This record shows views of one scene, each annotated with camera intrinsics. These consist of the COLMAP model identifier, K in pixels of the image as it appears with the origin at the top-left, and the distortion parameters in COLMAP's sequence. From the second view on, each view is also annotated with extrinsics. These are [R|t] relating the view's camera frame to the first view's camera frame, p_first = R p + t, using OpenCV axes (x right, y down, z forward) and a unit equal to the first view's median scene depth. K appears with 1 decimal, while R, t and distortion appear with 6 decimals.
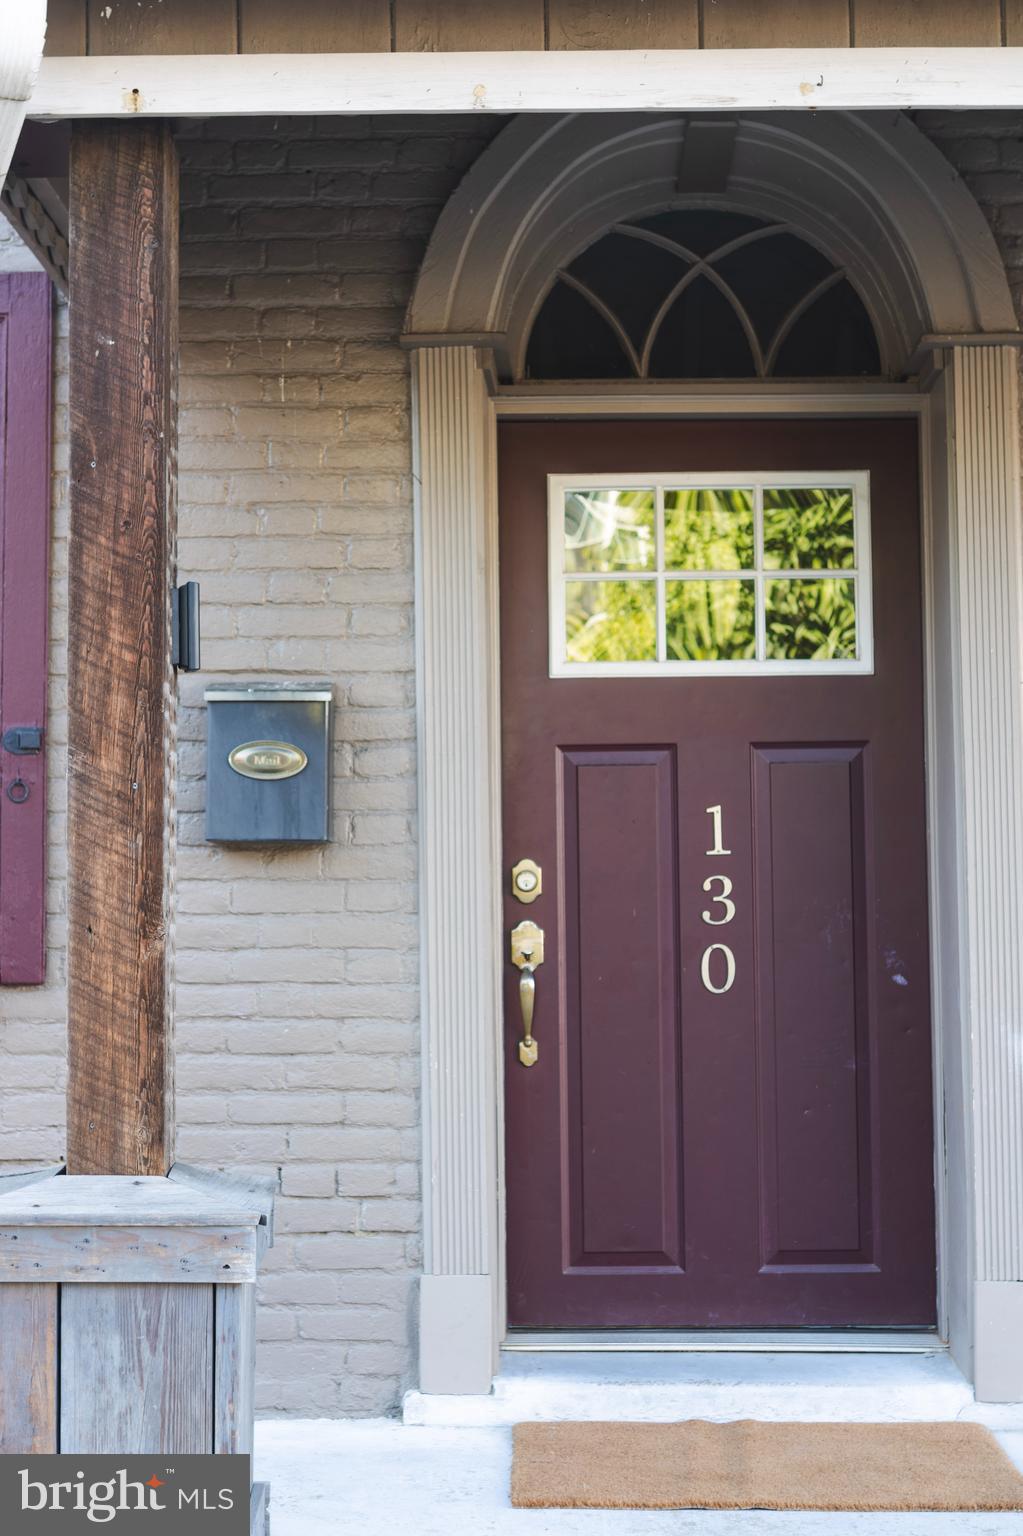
lens RADIAL K [[2415.6, 0, 511.5], [0, 2415.6, 768.0], [0, 0, 1]] dist [-0.054139, 0.024576]
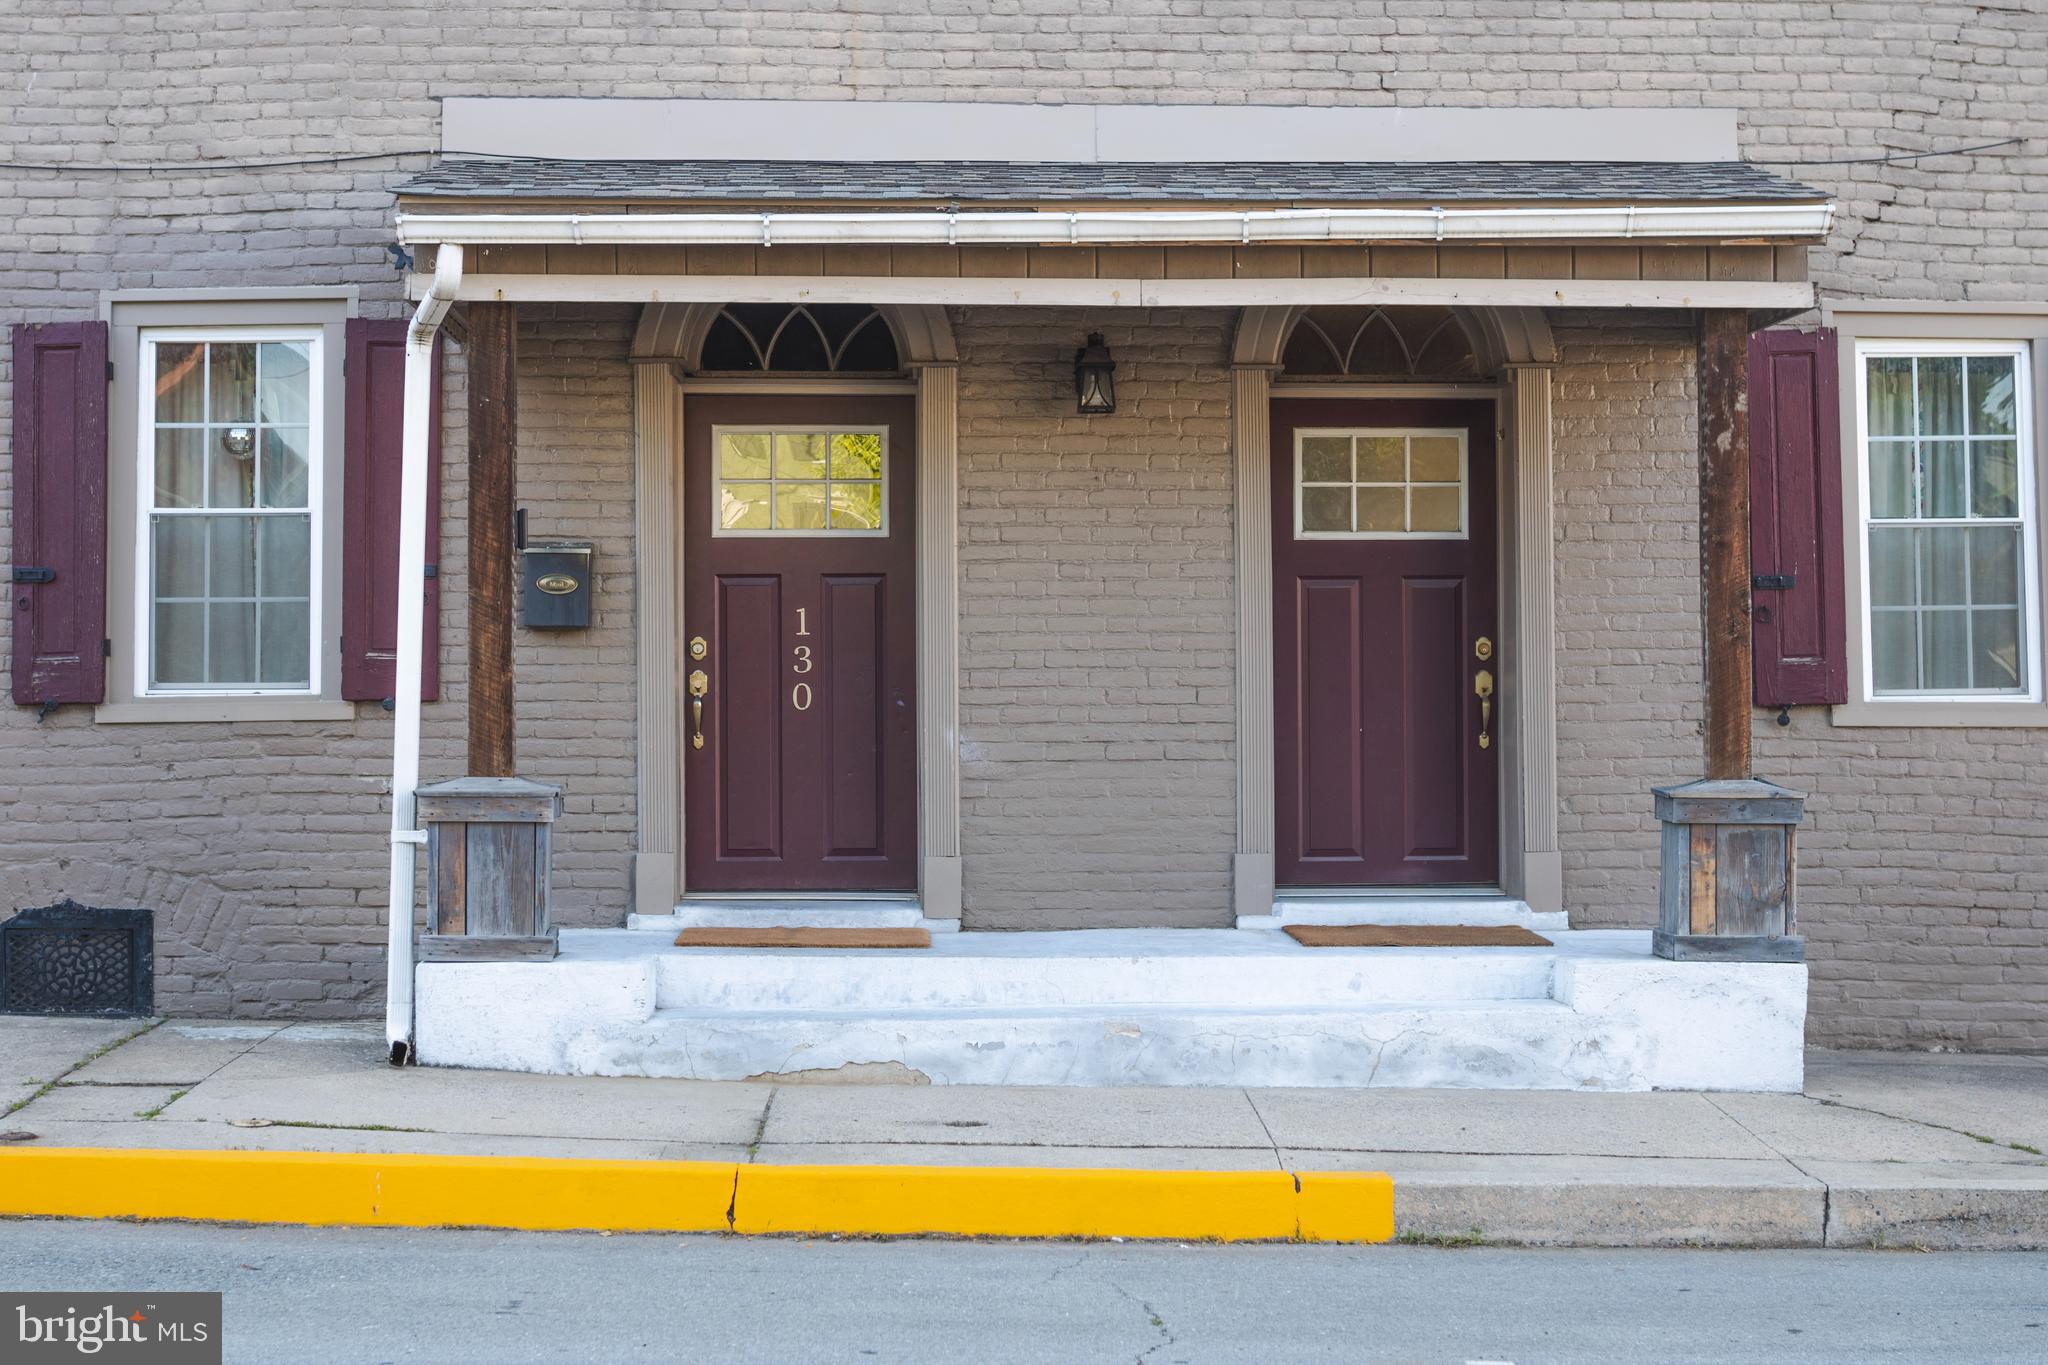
lens RADIAL K [[3220.8, 0, 1024.0], [0, 3220.8, 682.5], [0, 0, 1]] dist [-0.054139, 0.024576]
pose [[0.998703, 0.006452, 0.050497, 0.138267], [-0.009122, 0.998561, 0.052839, -0.062530], [-0.050083, -0.053231, 0.997326, -1.542223]]
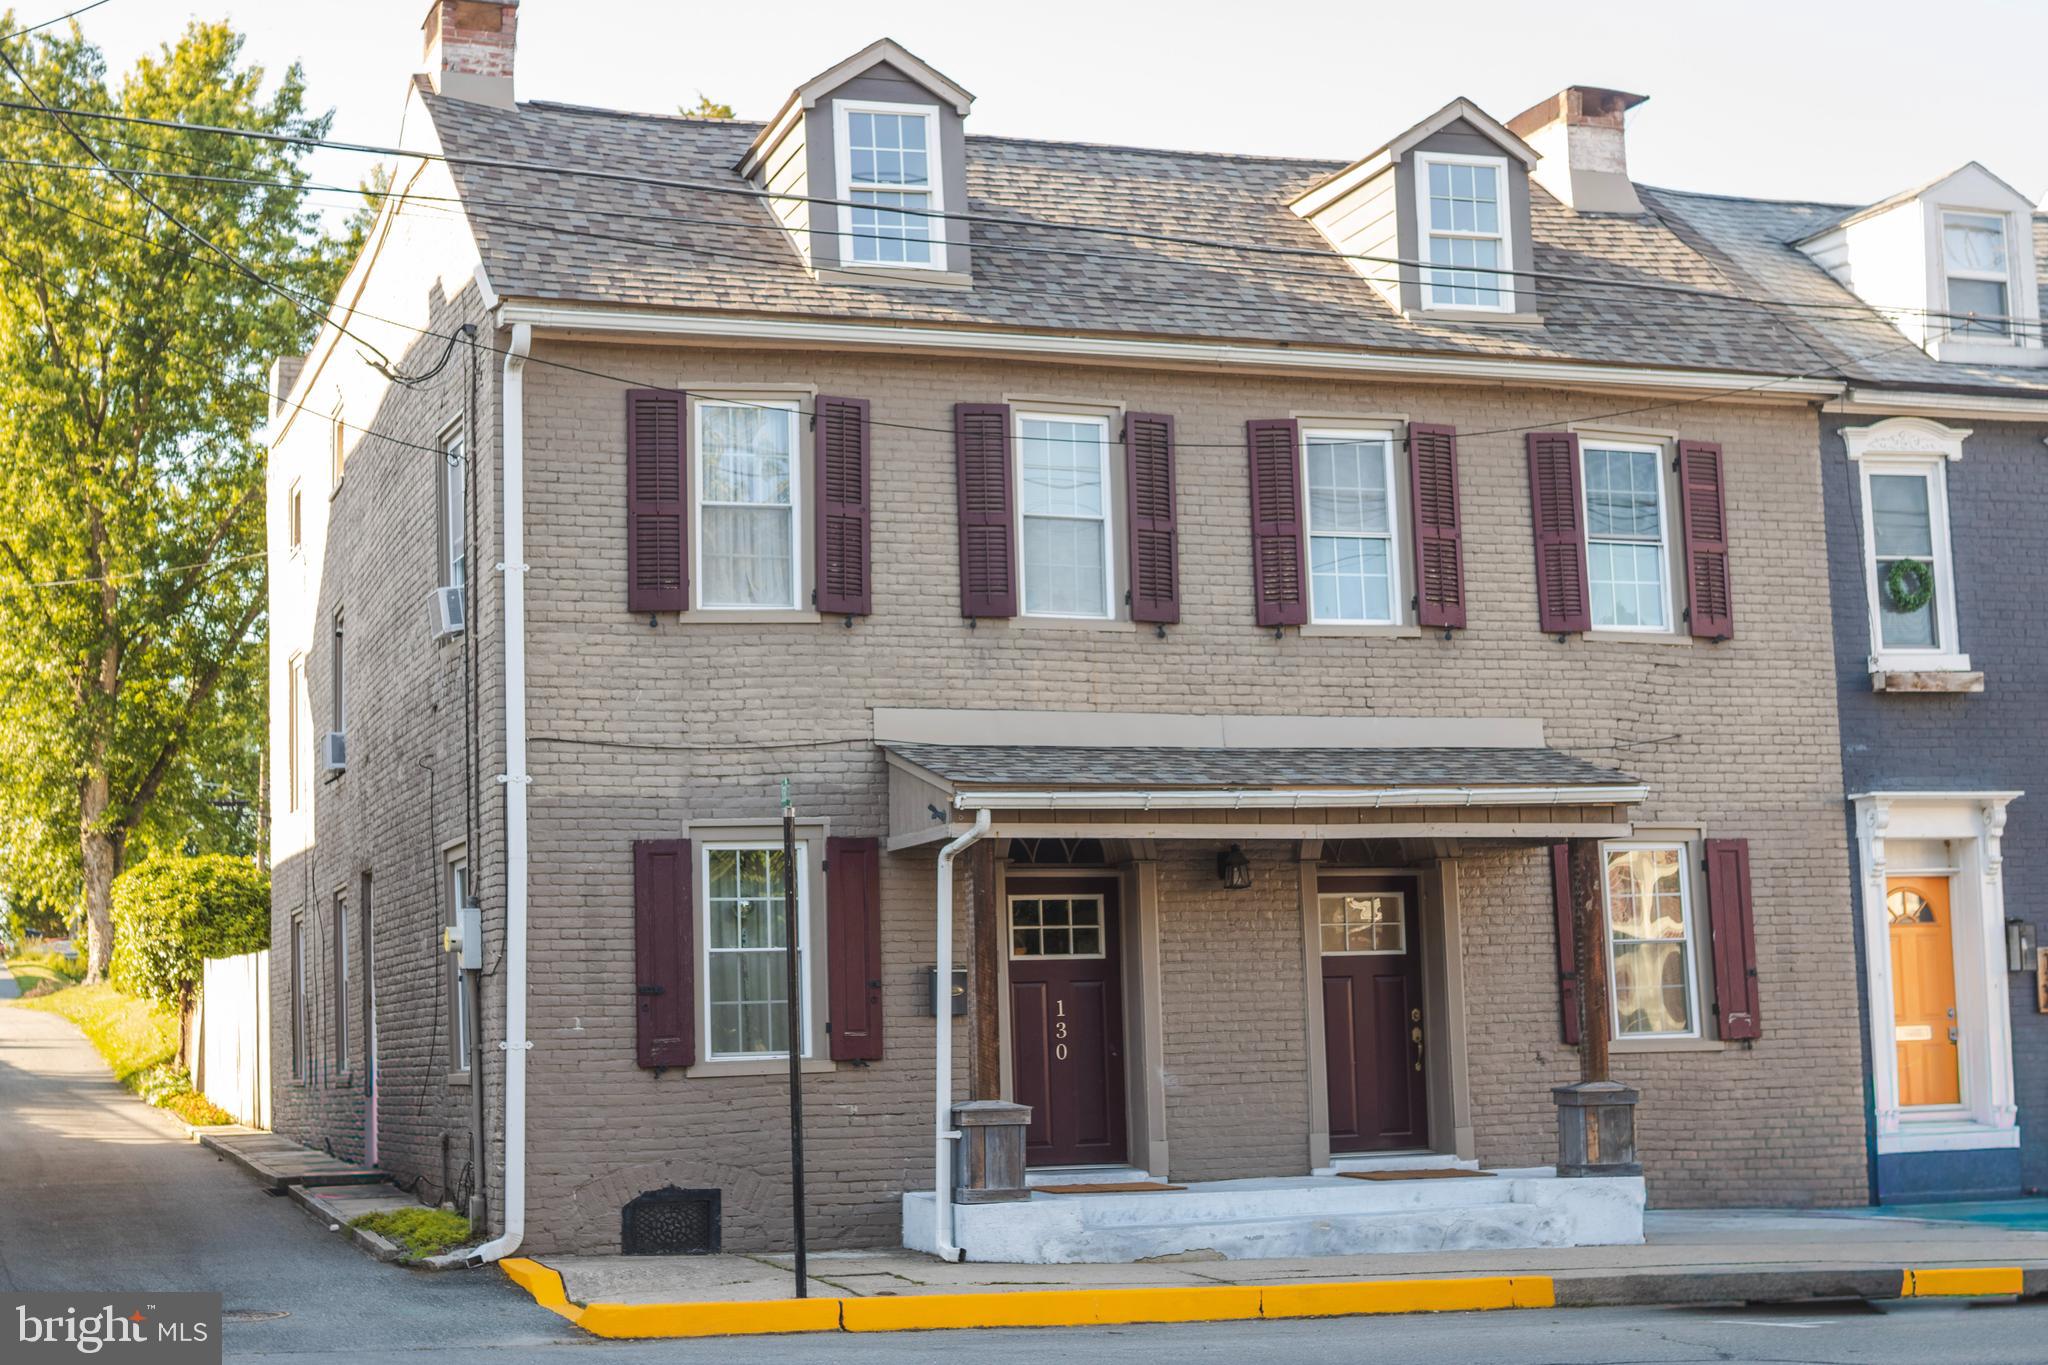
lens RADIAL K [[3380.3, 0, 1024.0], [0, 3380.3, 682.5], [0, 0, 1]] dist [-0.042284, -0.023605]
pose [[0.928575, 0.021832, 0.370502, -1.717987], [-0.003285, 0.998713, -0.050616, -0.188234], [-0.371130, 0.045783, 0.927452, -3.322174]]
